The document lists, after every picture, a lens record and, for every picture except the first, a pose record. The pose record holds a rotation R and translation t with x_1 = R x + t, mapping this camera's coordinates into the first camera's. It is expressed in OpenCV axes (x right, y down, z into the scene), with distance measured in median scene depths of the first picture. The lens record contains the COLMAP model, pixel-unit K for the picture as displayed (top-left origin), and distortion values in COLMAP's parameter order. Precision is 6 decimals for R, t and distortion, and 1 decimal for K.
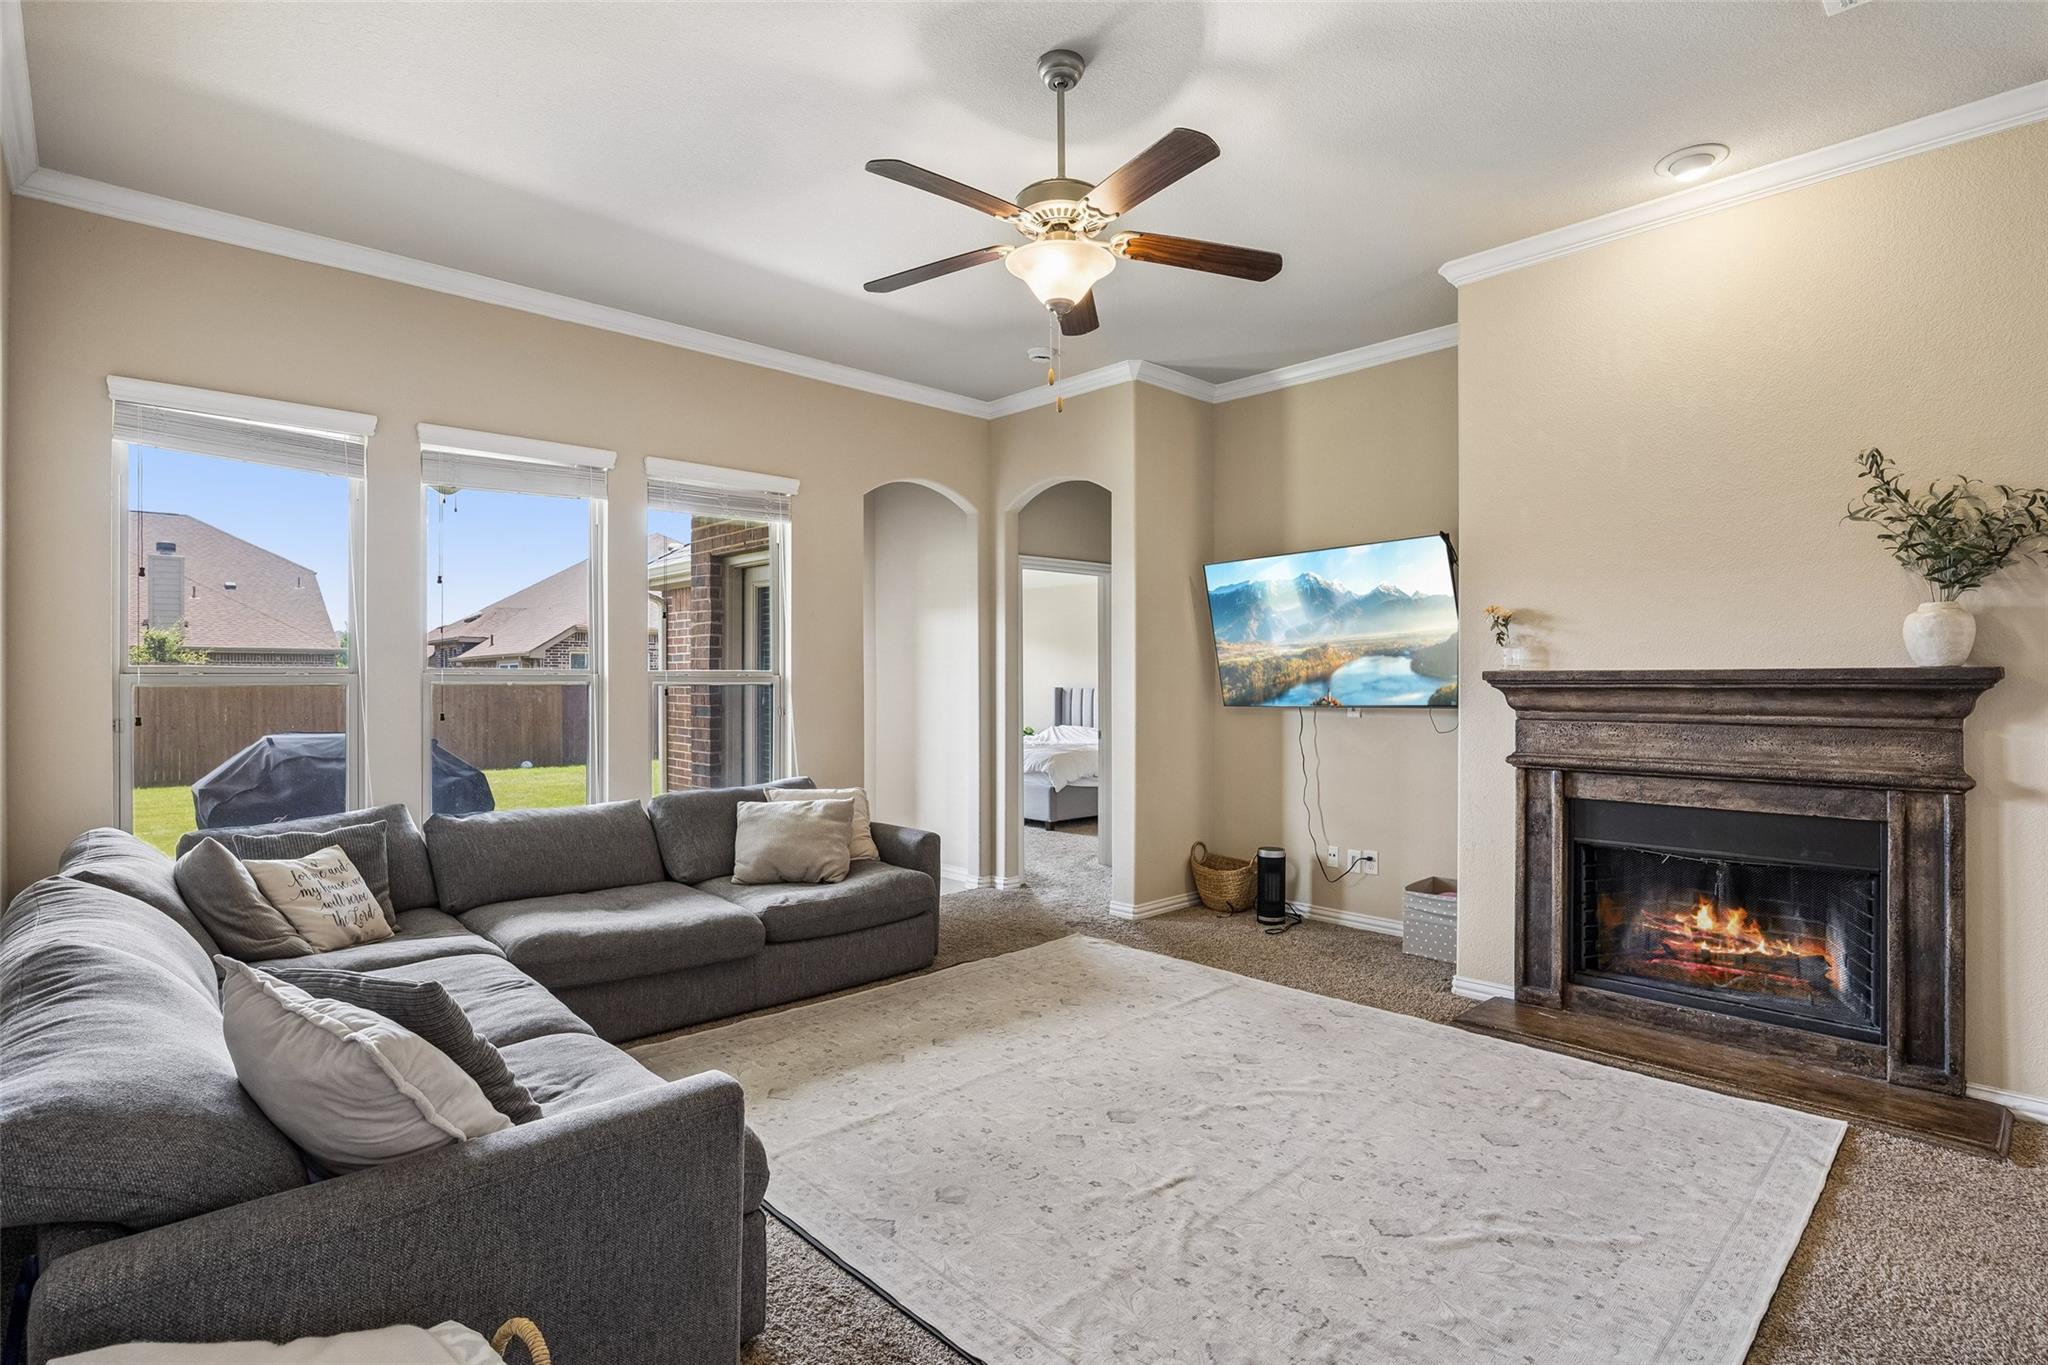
lens RADIAL K [[1034.9, 0, 1026.1], [0, 1034.9, 690.0], [0, 0, 1]] dist [-0.018872, 0.002119]
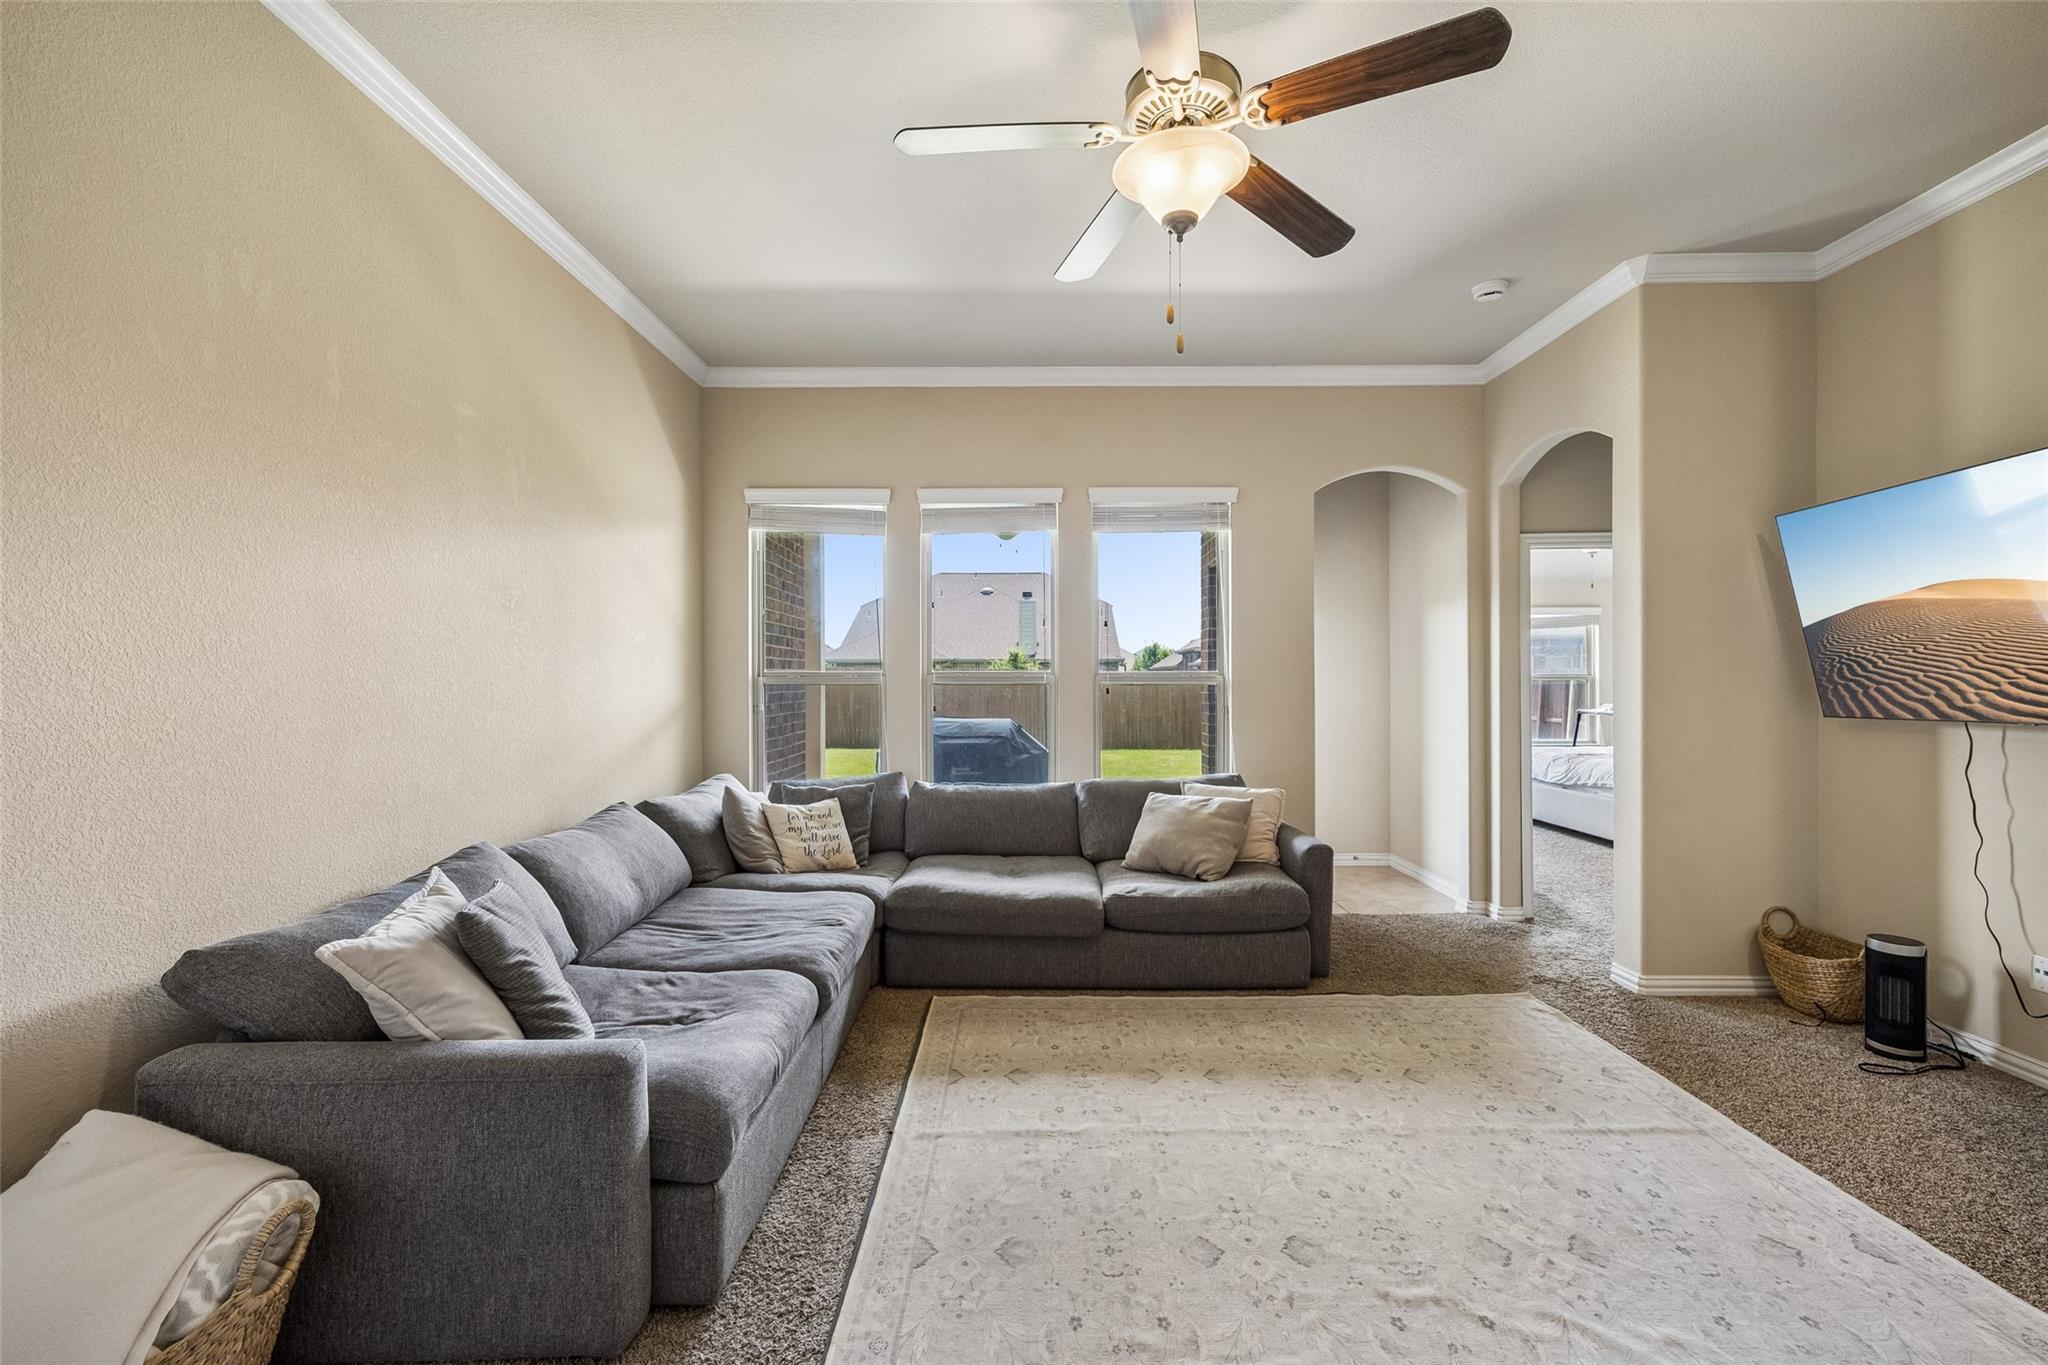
lens RADIAL K [[856.1, 0, 1014.3], [0, 856.1, 686.6], [0, 0, 1]] dist [0.010144, -0.001254]
pose [[0.714726, 0.004038, -0.699393, 0.257196], [-0.005305, 0.999986, 0.000352, -0.002616], [0.699384, 0.003459, 0.714737, 0.262362]]
